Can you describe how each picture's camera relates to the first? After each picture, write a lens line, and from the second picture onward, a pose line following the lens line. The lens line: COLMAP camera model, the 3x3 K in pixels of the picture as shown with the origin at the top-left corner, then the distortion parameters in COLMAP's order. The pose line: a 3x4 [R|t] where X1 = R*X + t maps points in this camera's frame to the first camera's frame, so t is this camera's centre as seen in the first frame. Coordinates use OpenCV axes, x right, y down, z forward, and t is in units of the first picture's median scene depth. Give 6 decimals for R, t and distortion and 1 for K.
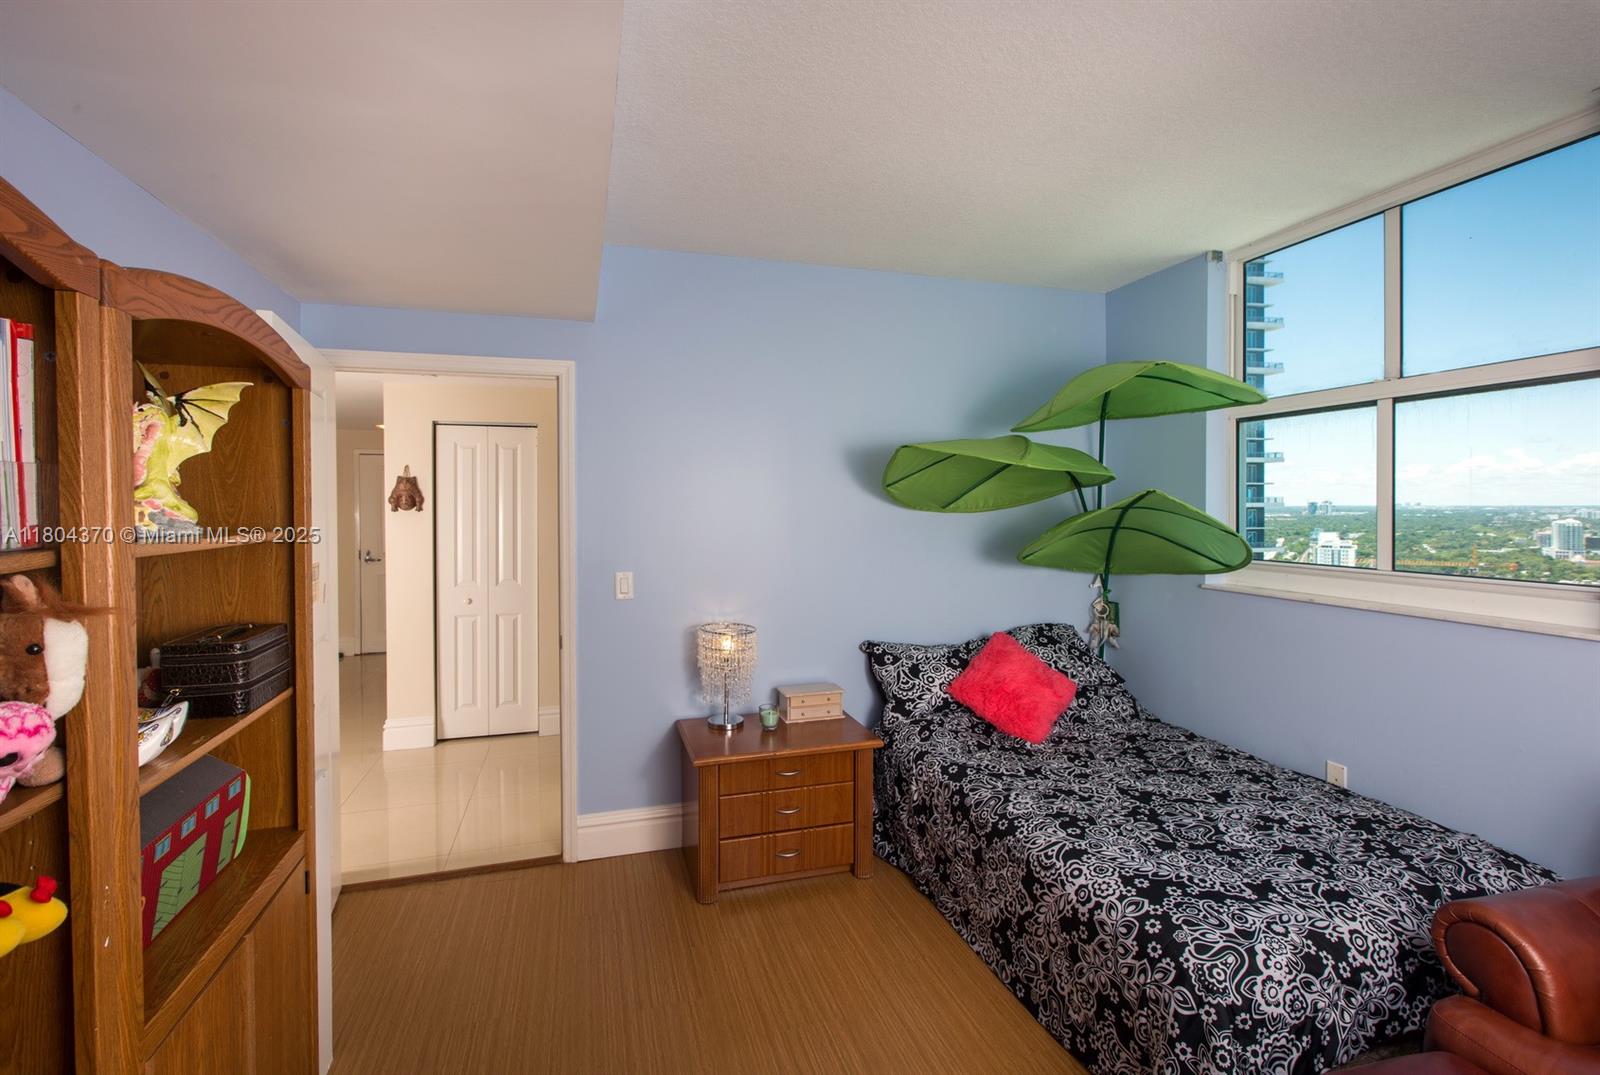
lens RADIAL K [[720.1, 0, 794.4], [0, 720.1, 508.7], [0, 0, 1]] dist [-0.000976, -0.001696]
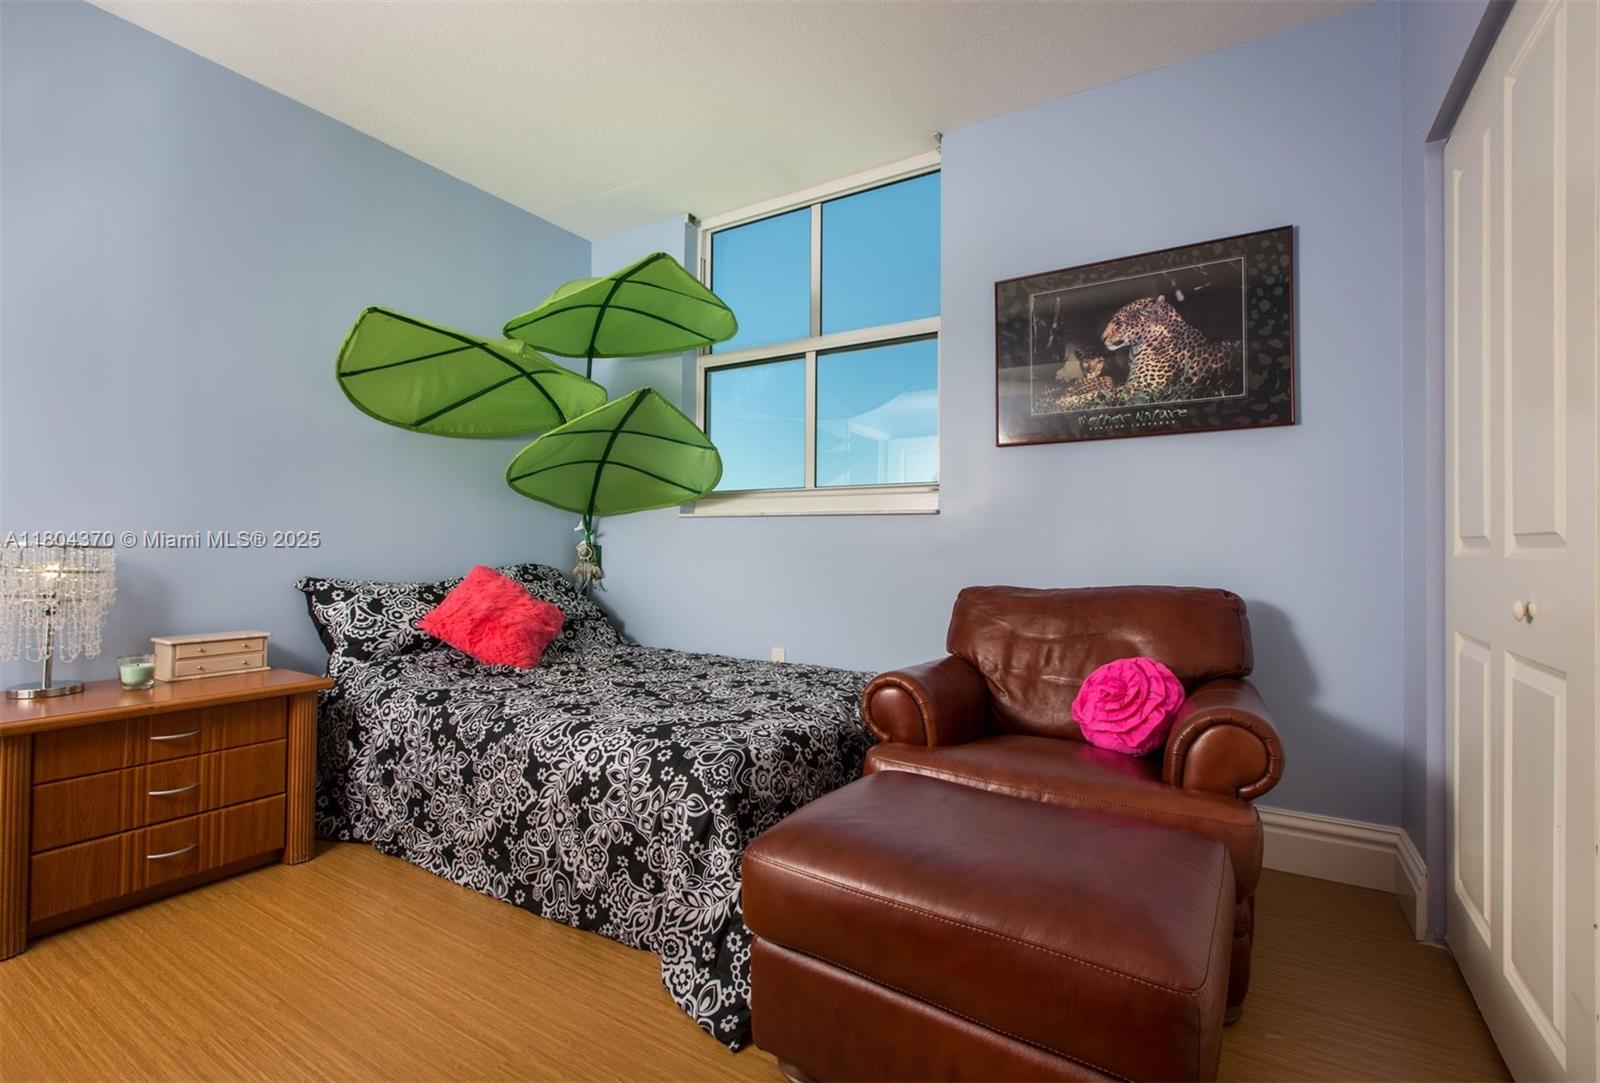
lens RADIAL K [[725.3, 0, 800.0], [0, 725.3, 541.5], [0, 0, 1]] dist [0.003740, -0.000637]
pose [[0.745160, 0.016593, 0.666680, -0.038811], [-0.007723, 0.999838, -0.016252, 0.239545], [-0.666841, 0.006962, 0.745167, 0.086548]]
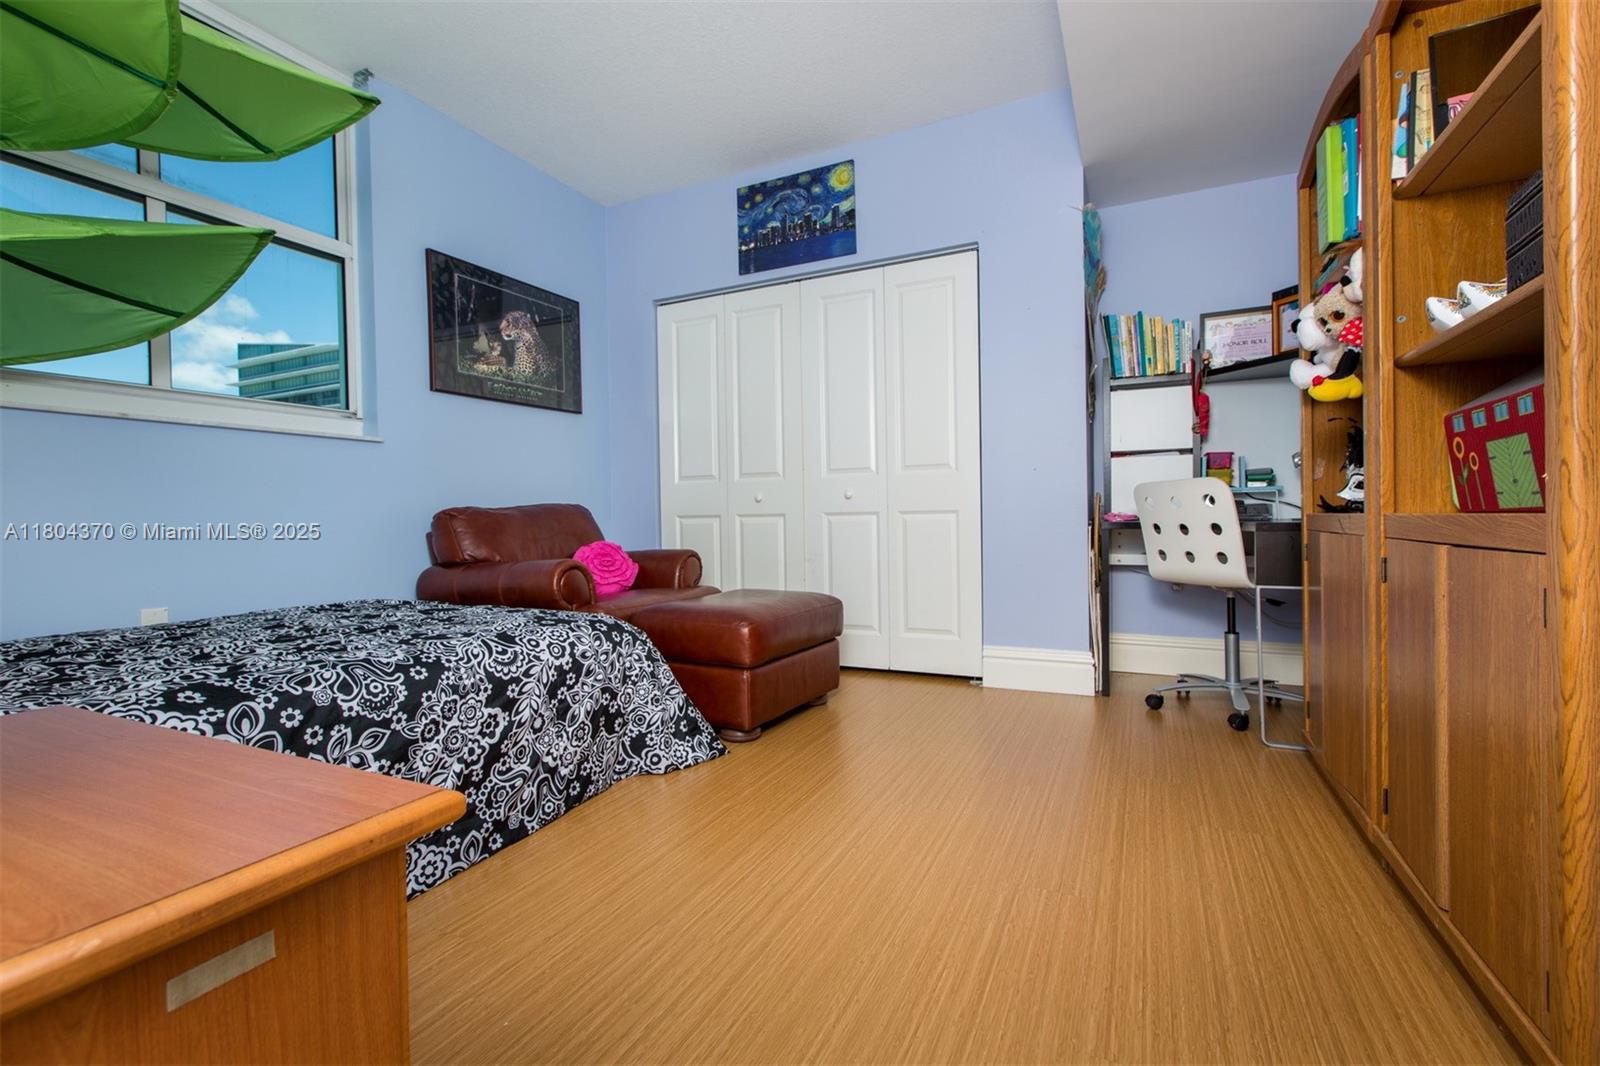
lens RADIAL K [[692.5, 0, 800.8], [0, 692.5, 527.0], [0, 0, 1]] dist [-0.000978, -0.000054]
pose [[-0.735070, 0.007048, 0.677955, -0.452942], [0.027477, 0.999434, 0.019402, 0.323494], [-0.677435, 0.032891, -0.734847, 1.332151]]
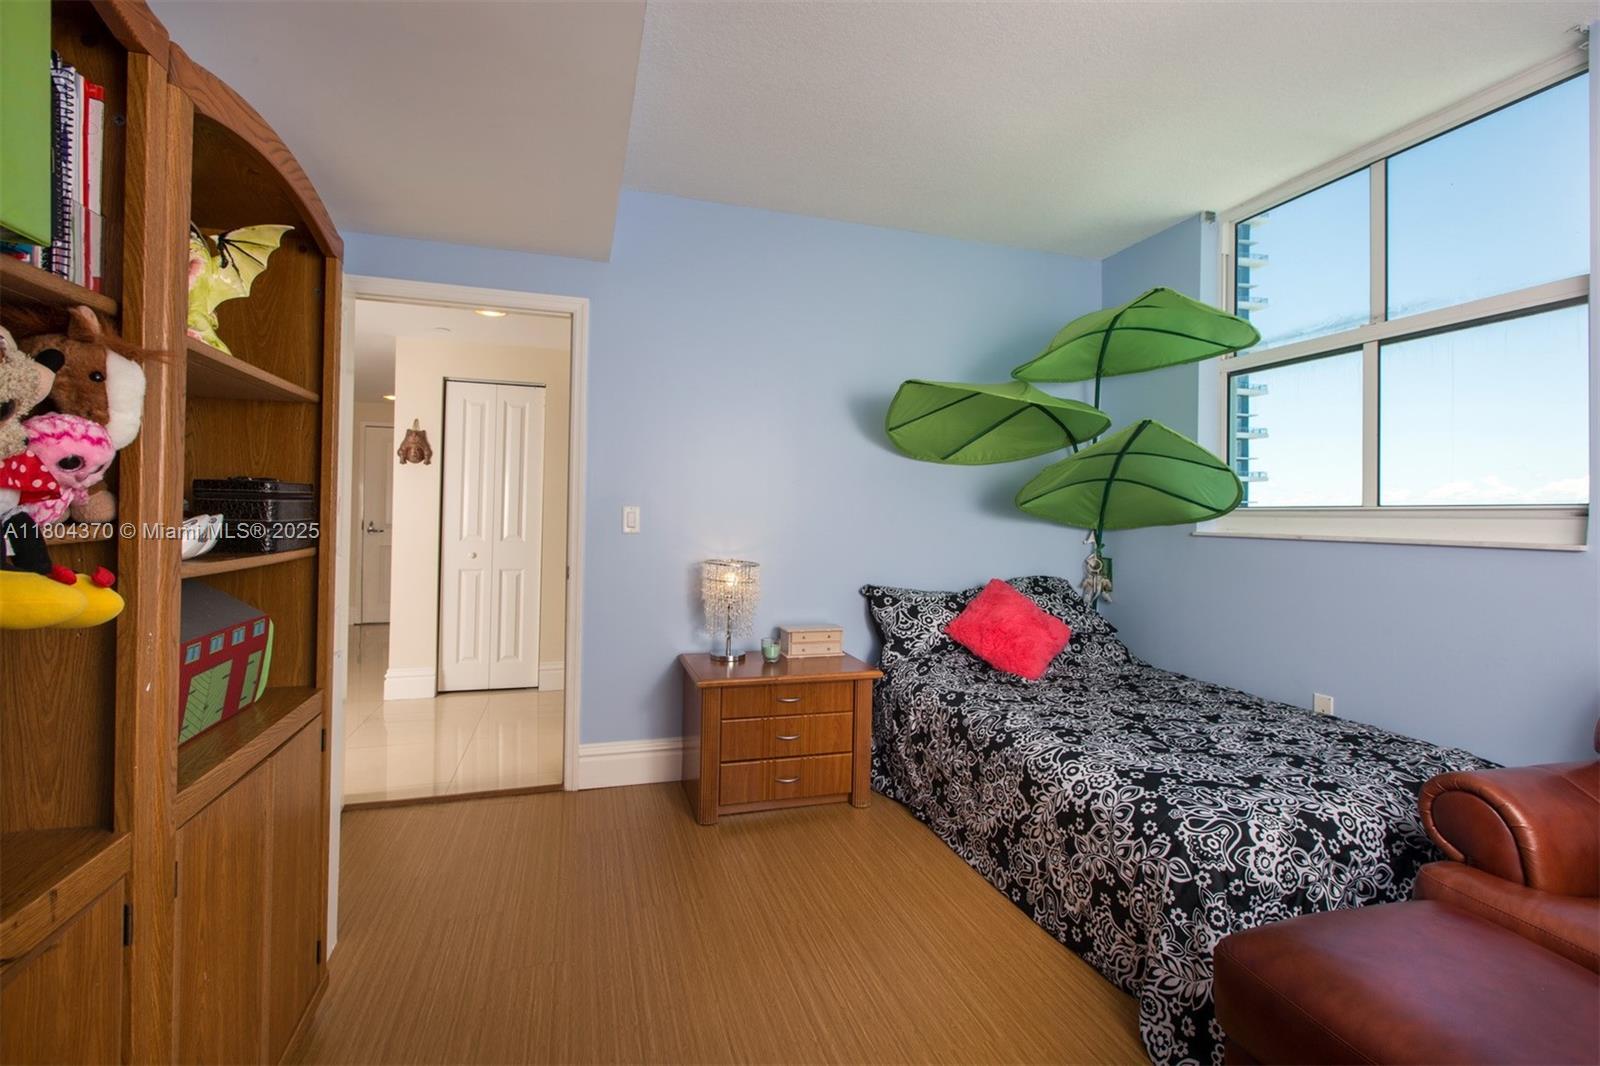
lens RADIAL K [[709.9, 0, 796.3], [0, 709.9, 504.6], [0, 0, 1]] dist [-0.001818, -0.000697]
pose [[0.999731, 0.020463, 0.010887, -0.019781], [-0.020212, 0.999538, -0.022714, 0.147719], [-0.011347, 0.022488, 0.999683, -0.013371]]
